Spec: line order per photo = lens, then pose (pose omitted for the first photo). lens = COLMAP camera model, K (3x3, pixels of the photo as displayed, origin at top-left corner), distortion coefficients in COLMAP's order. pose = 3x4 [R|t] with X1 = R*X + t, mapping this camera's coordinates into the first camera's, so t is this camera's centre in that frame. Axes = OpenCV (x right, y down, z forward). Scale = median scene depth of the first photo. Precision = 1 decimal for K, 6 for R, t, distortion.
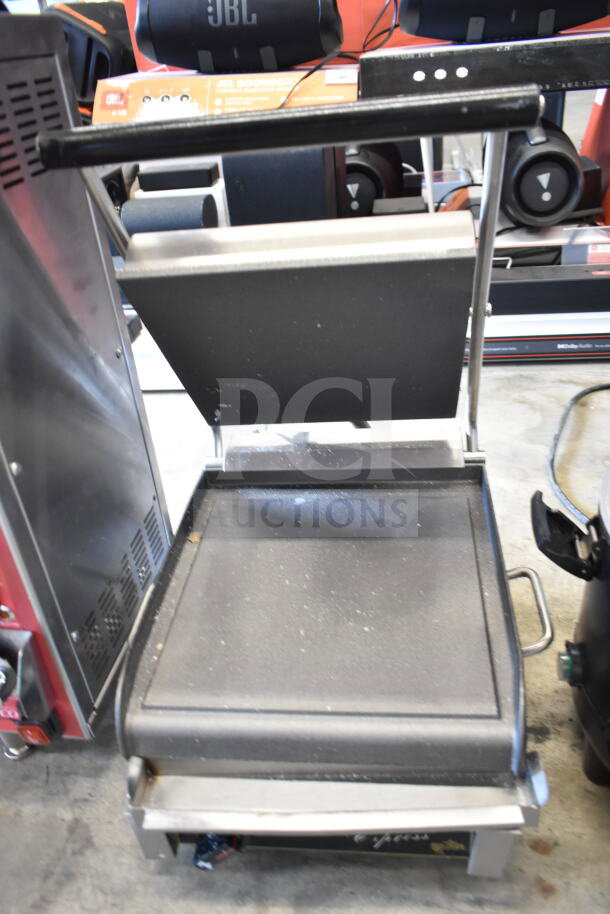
lens RADIAL K [[701.5, 0, 310.8], [0, 701.5, 455.5], [0, 0, 1]] dist [-0.016422, 0.003000]
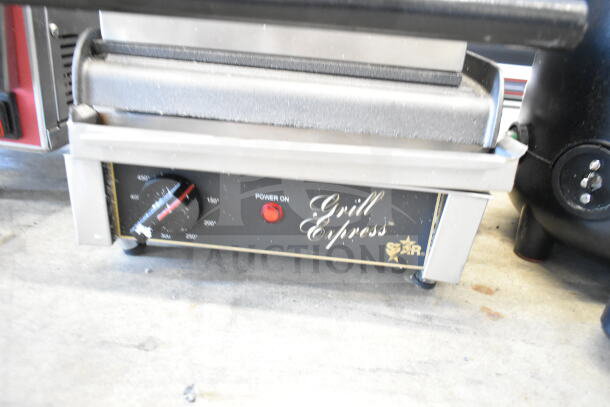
lens RADIAL K [[462.2, 0, 305.0], [0, 462.2, 203.5], [0, 0, 1]] dist [-0.018713, 0.007746]
pose [[0.985335, 0.145734, 0.088752, -0.001664], [-0.131528, 0.980046, -0.149029, 0.520443], [-0.108700, 0.135170, 0.984842, 0.323120]]
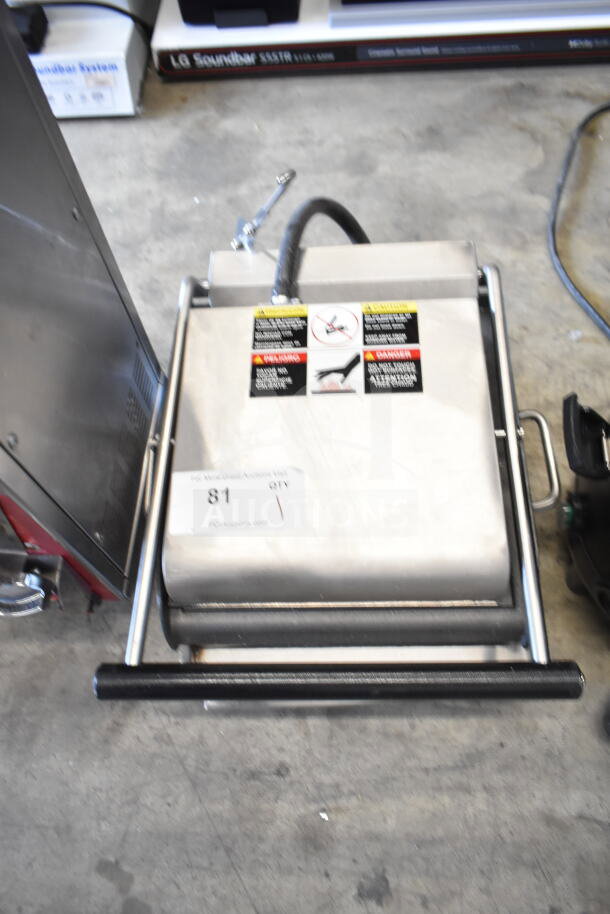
lens RADIAL K [[692.6, 0, 311.5], [0, 692.6, 461.2], [0, 0, 1]] dist [-0.018713, 0.007746]
pose [[0.994880, -0.079062, 0.062947, -0.080896], [0.036195, 0.860310, 0.508485, -0.308942], [-0.094356, -0.503604, 0.858767, 0.162005]]
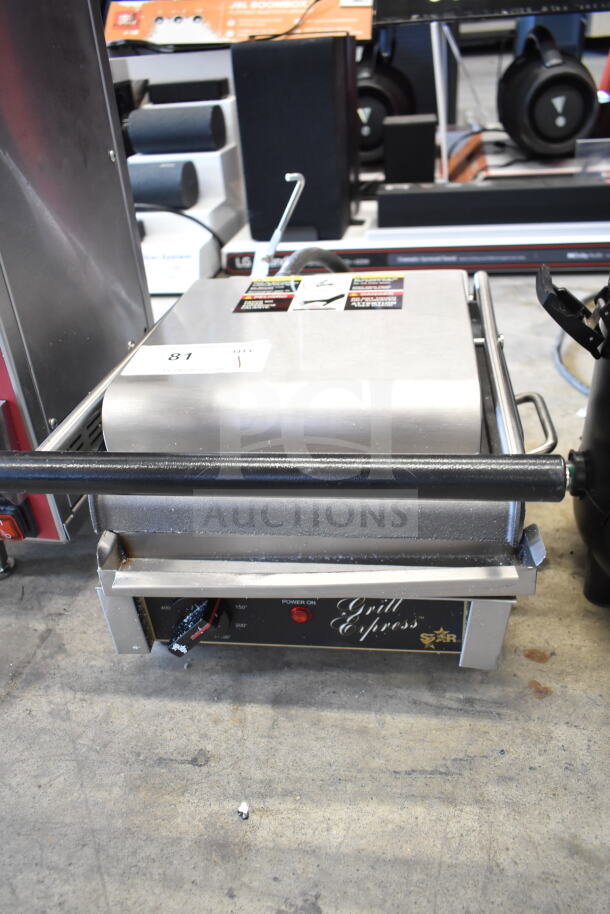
lens RADIAL K [[692.6, 0, 311.5], [0, 692.6, 461.2], [0, 0, 1]] dist [-0.018713, 0.007746]
pose [[0.999486, 0.030744, -0.009047, 0.023794], [-0.030710, 0.999521, 0.003887, 0.276520], [0.009162, -0.003607, 0.999952, 0.059947]]
